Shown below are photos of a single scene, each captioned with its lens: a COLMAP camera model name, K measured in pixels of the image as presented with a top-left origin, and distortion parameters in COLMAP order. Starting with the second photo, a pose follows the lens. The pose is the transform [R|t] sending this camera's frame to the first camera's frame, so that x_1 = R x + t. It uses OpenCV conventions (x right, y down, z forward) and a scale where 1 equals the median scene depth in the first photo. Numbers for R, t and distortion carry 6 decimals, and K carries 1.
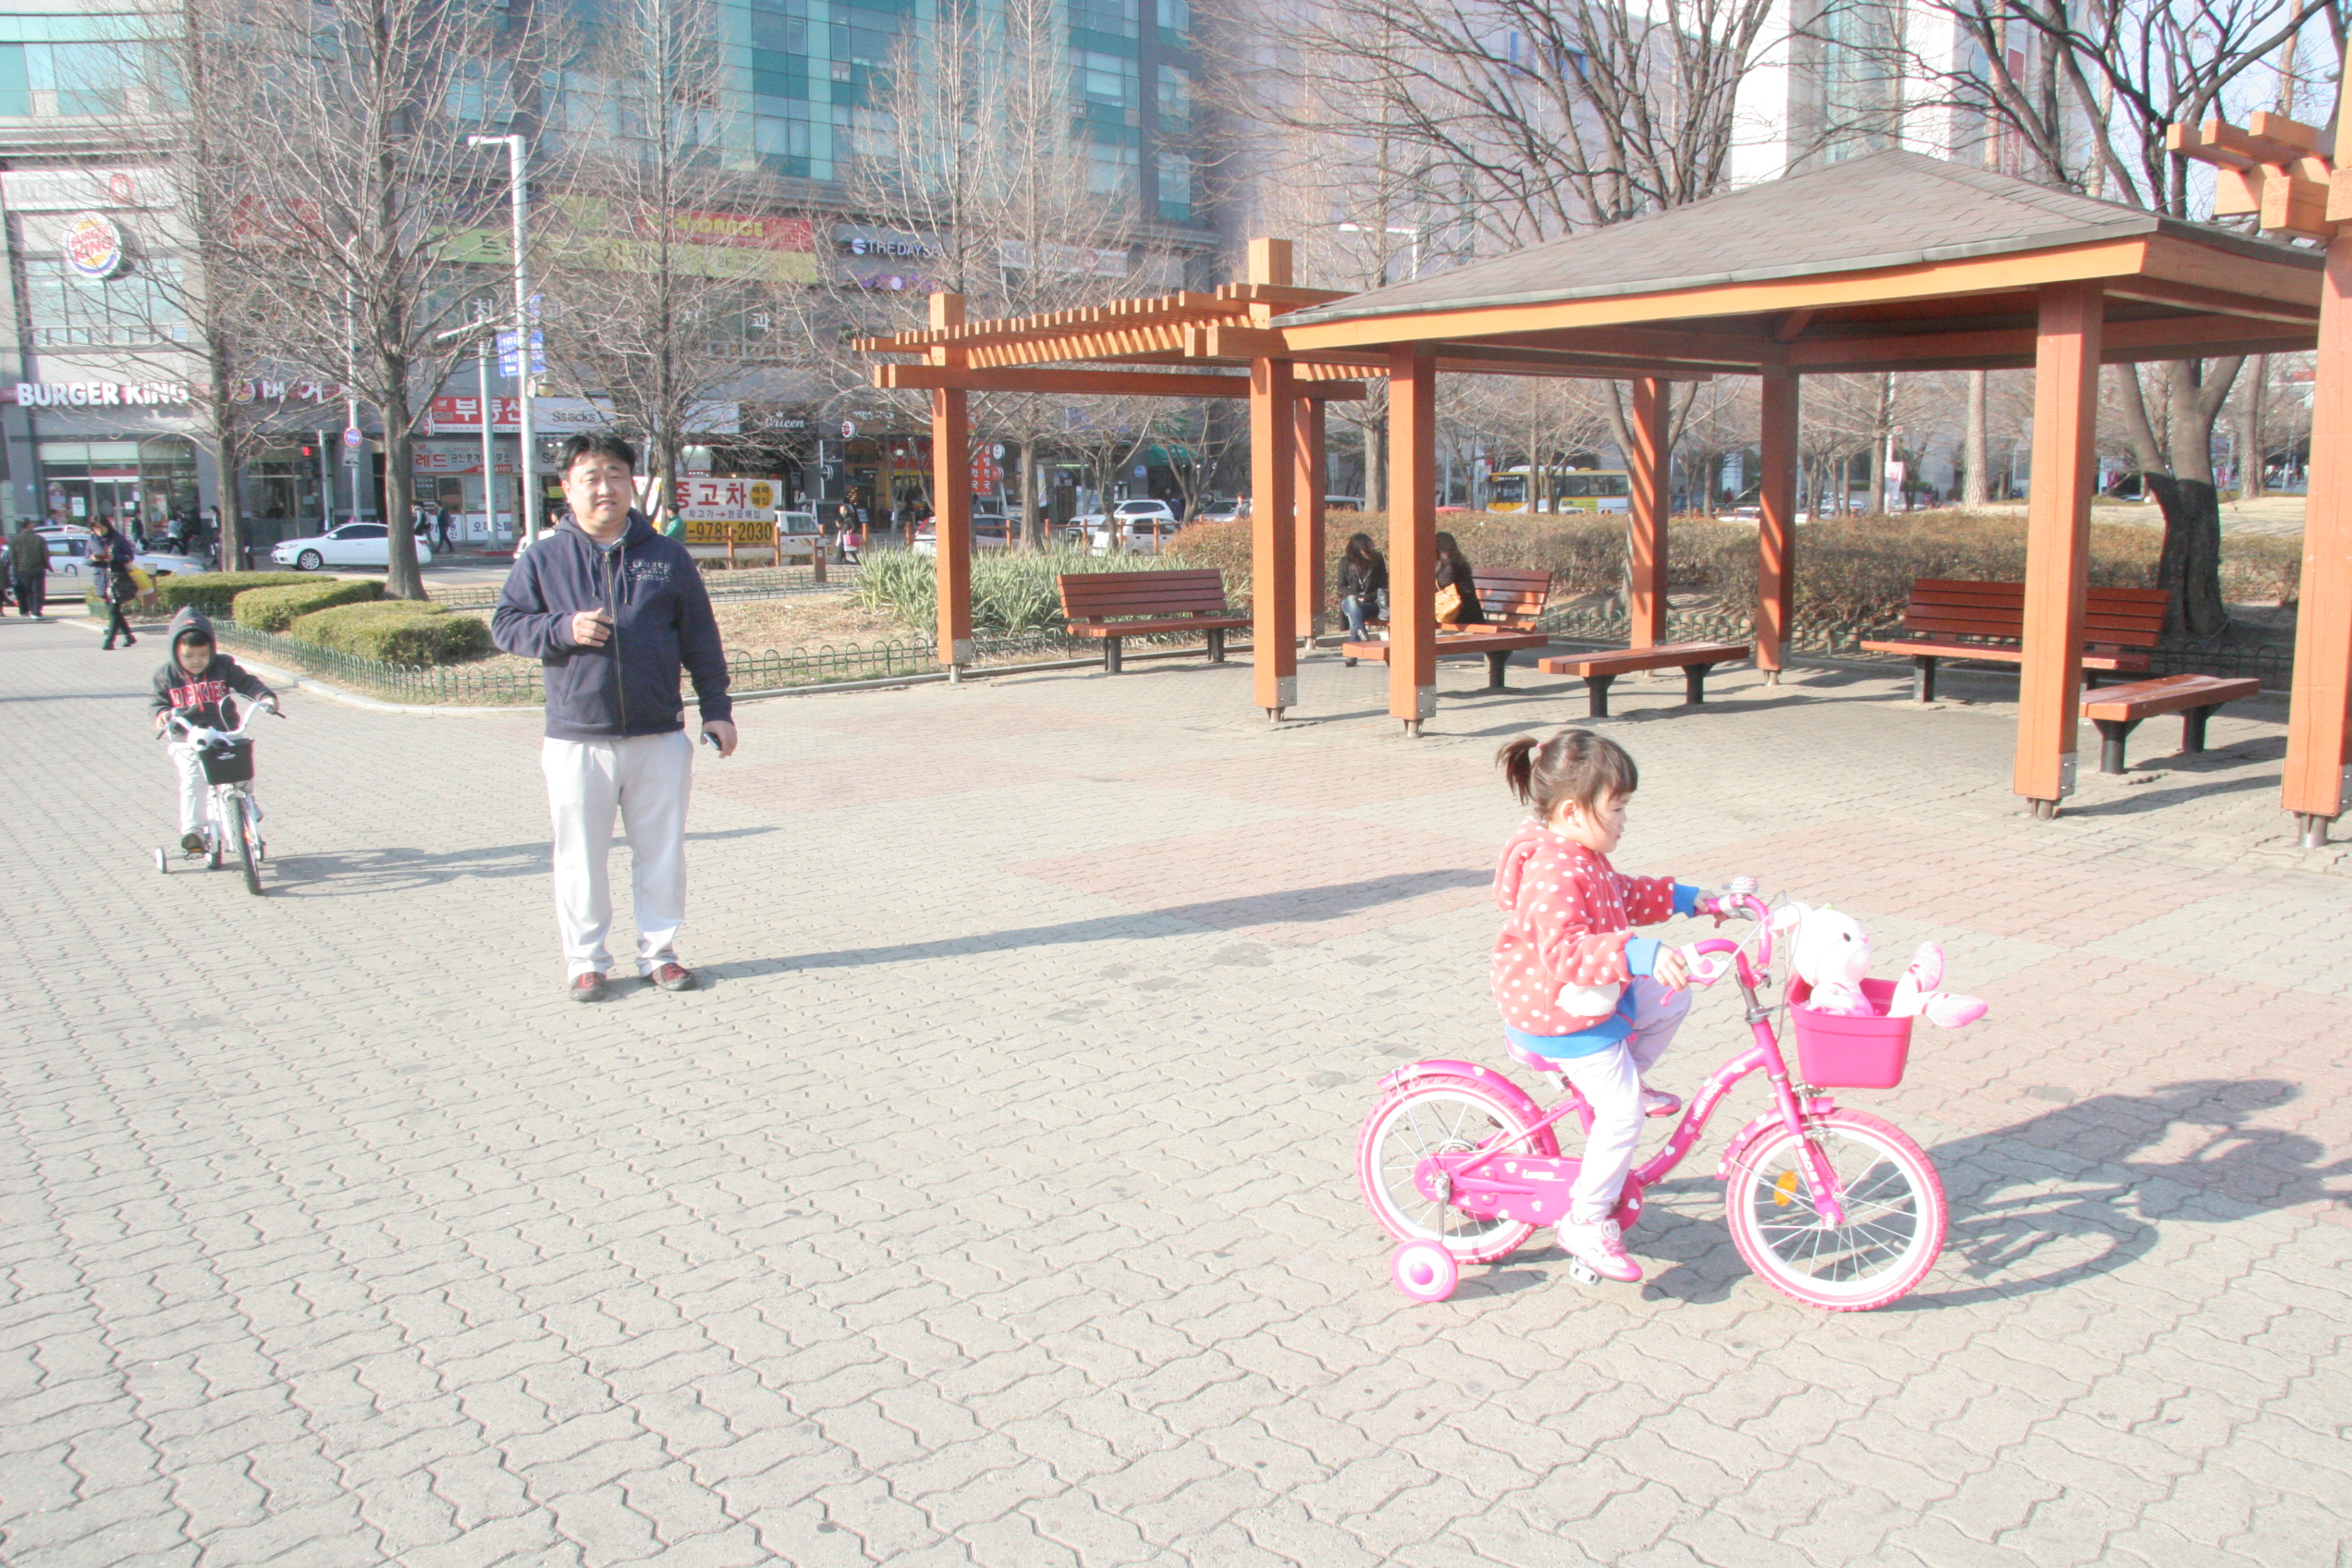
lens RADIAL K [[1843.5, 0, 1167.7], [0, 1843.5, 813.3], [0, 0, 1]] dist [-0.181369, 0.174253]
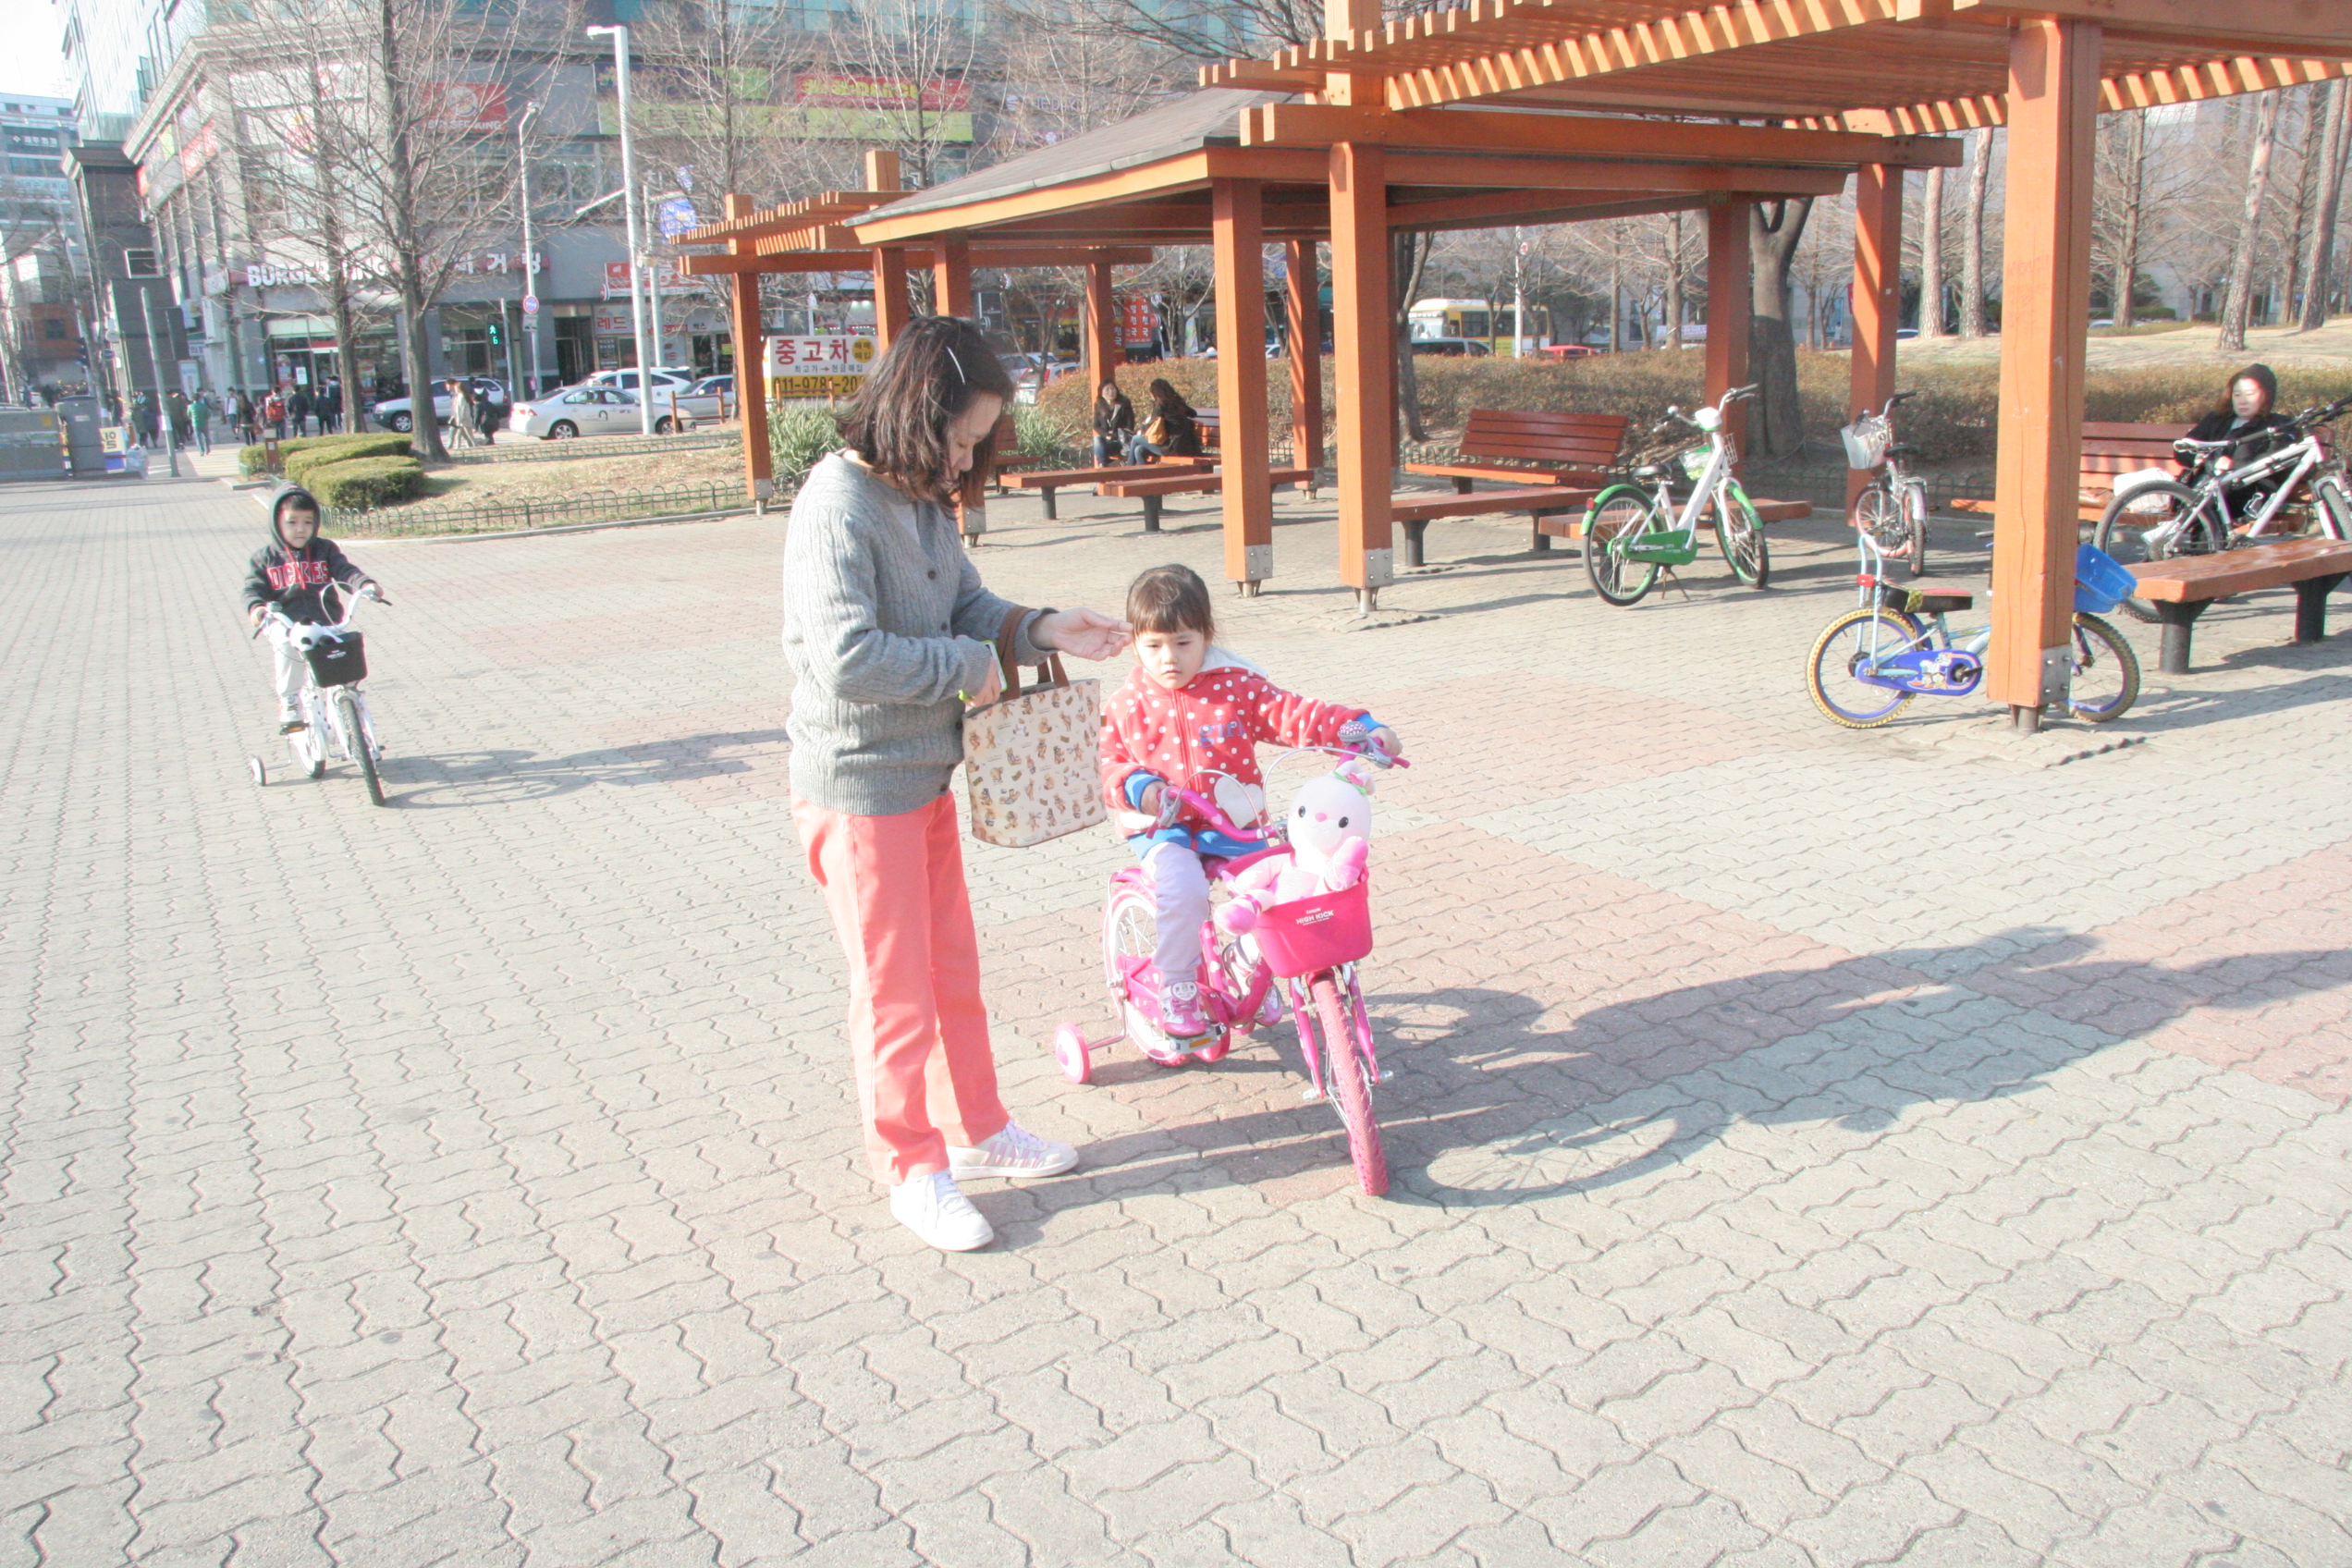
lens RADIAL K [[1843.5, 0, 1167.7], [0, 1843.5, 813.3], [0, 0, 1]] dist [-0.181369, 0.174253]
pose [[0.989732, 0.012001, -0.142432, 0.087169], [-0.000030, 0.996486, 0.083755, 0.006938], [0.142936, -0.082891, 0.986255, -0.046761]]
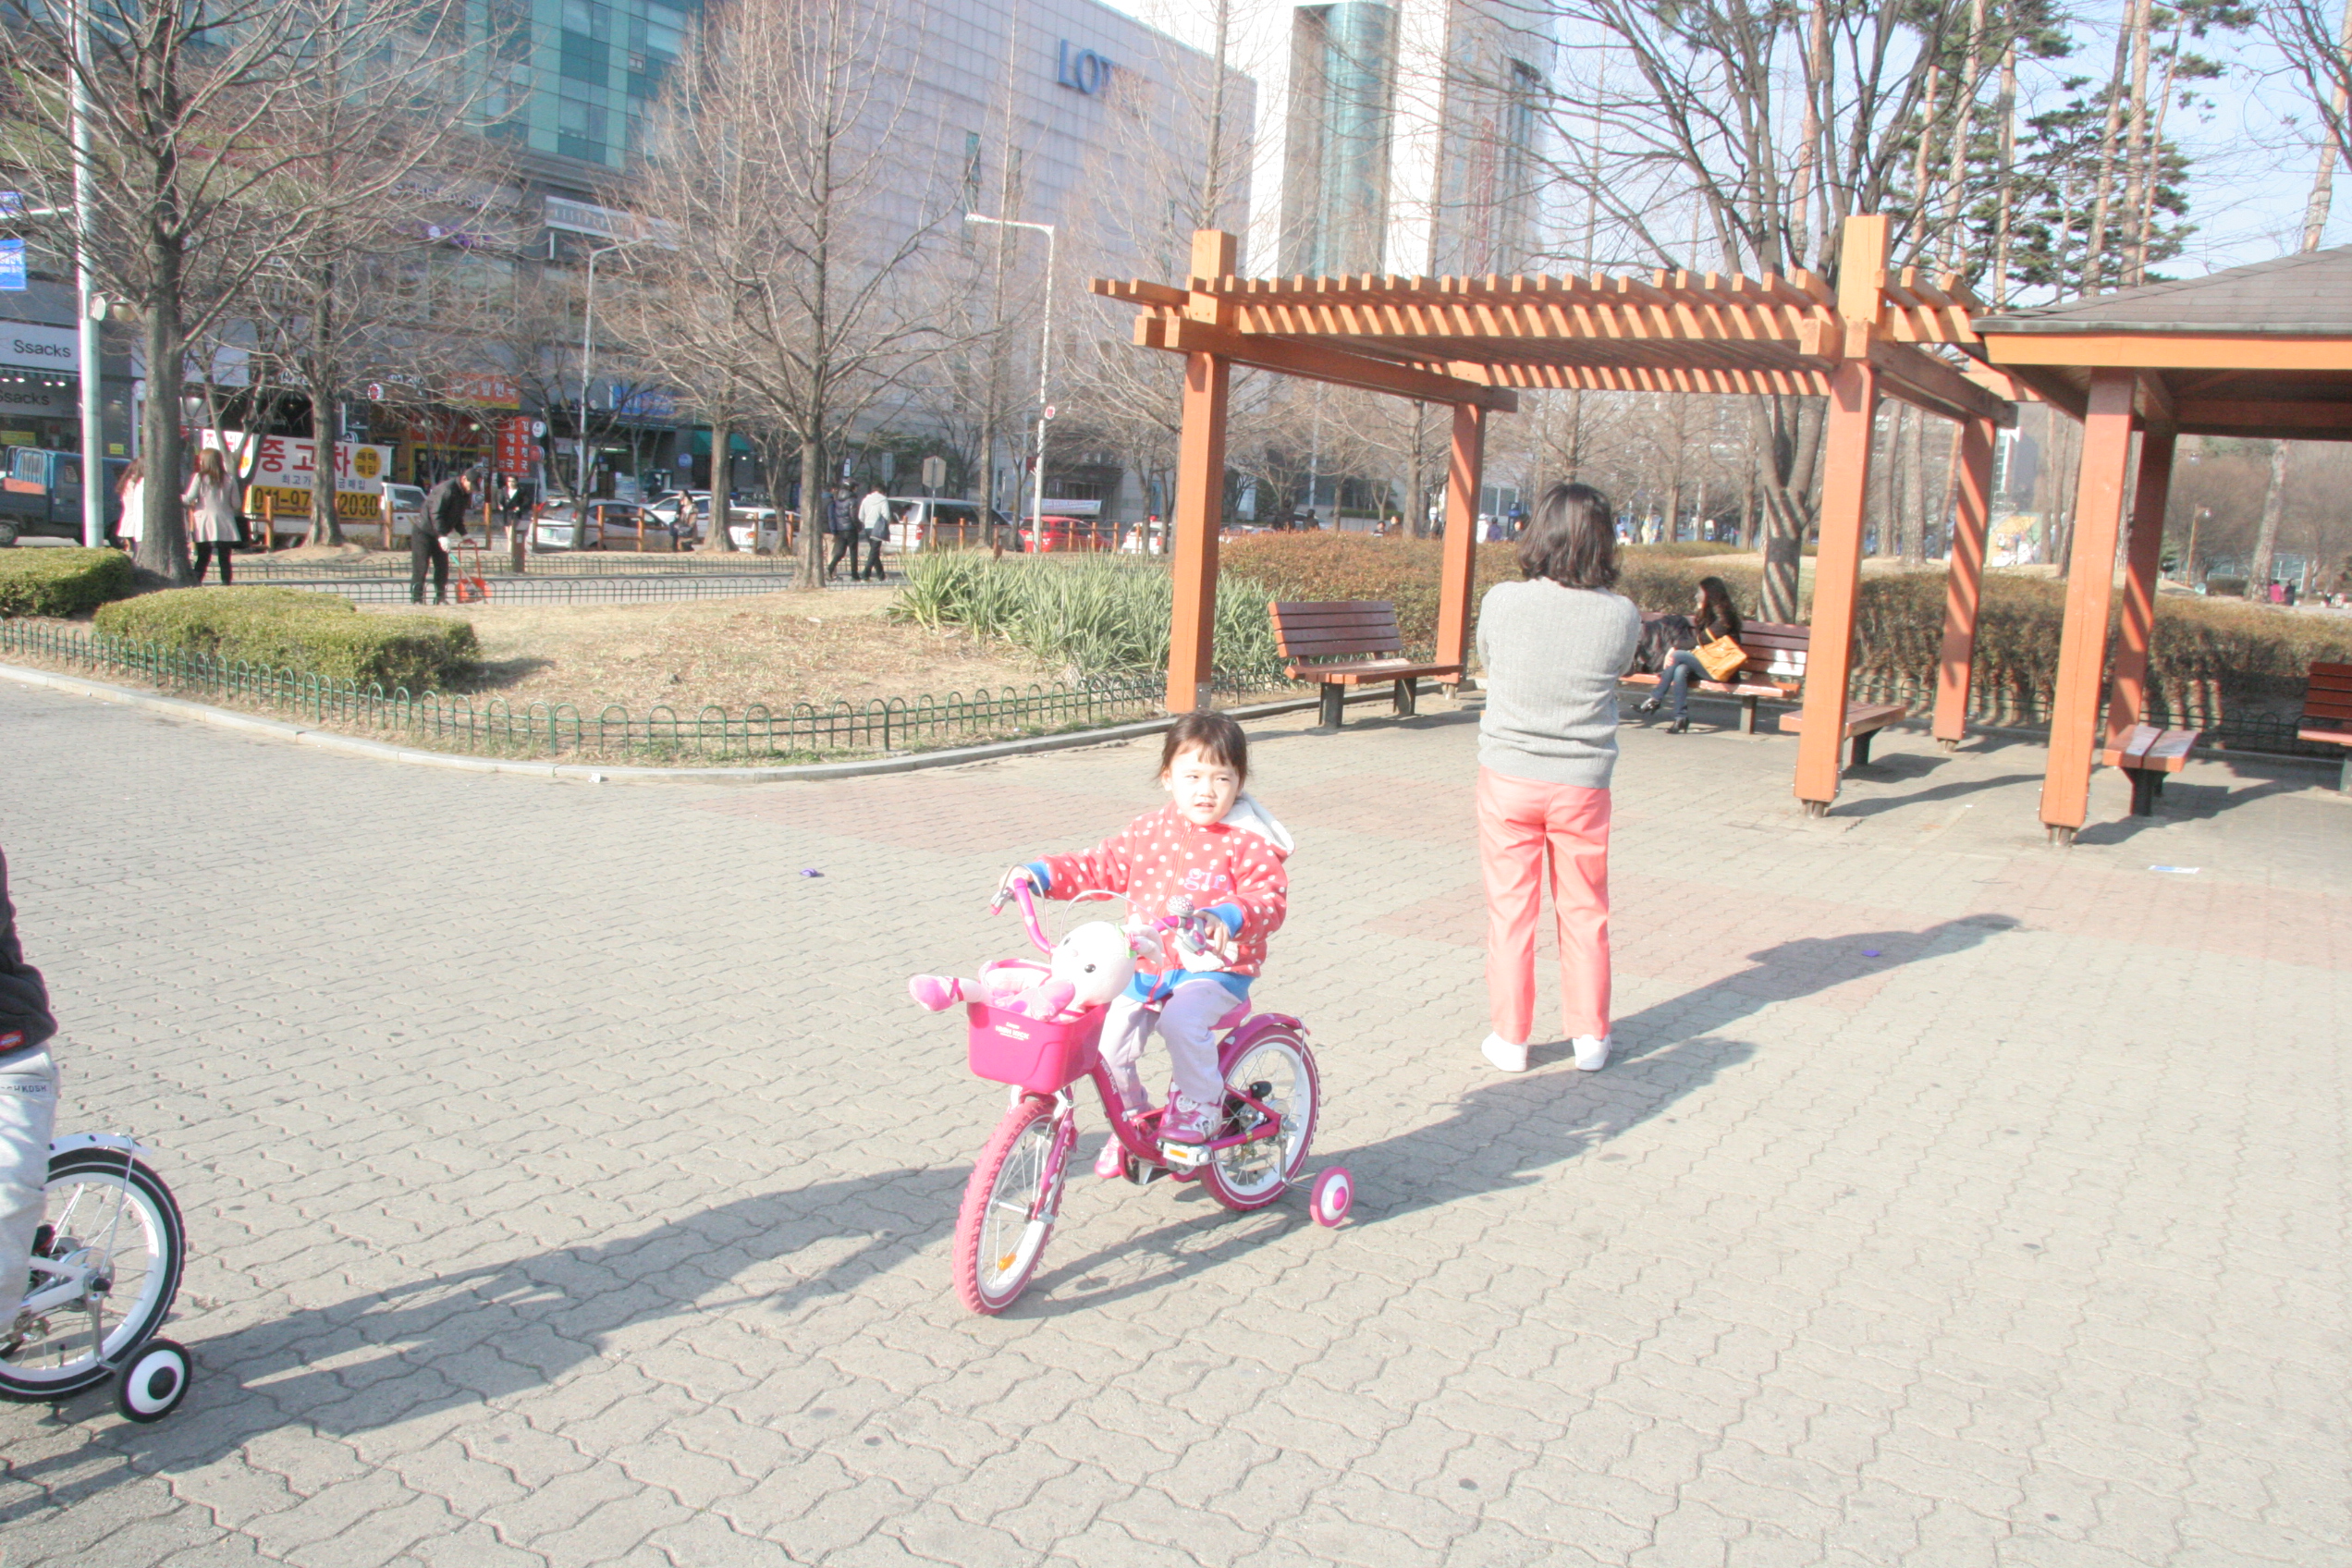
lens RADIAL K [[1816.3, 0, 1205.2], [0, 1816.3, 788.3], [0, 0, 1]] dist [-0.165702, 0.129342]
pose [[0.944231, 0.013023, 0.329026, -0.093891], [-0.008627, 0.999853, -0.014817, -0.010300], [-0.329170, 0.011152, 0.944205, 0.073892]]
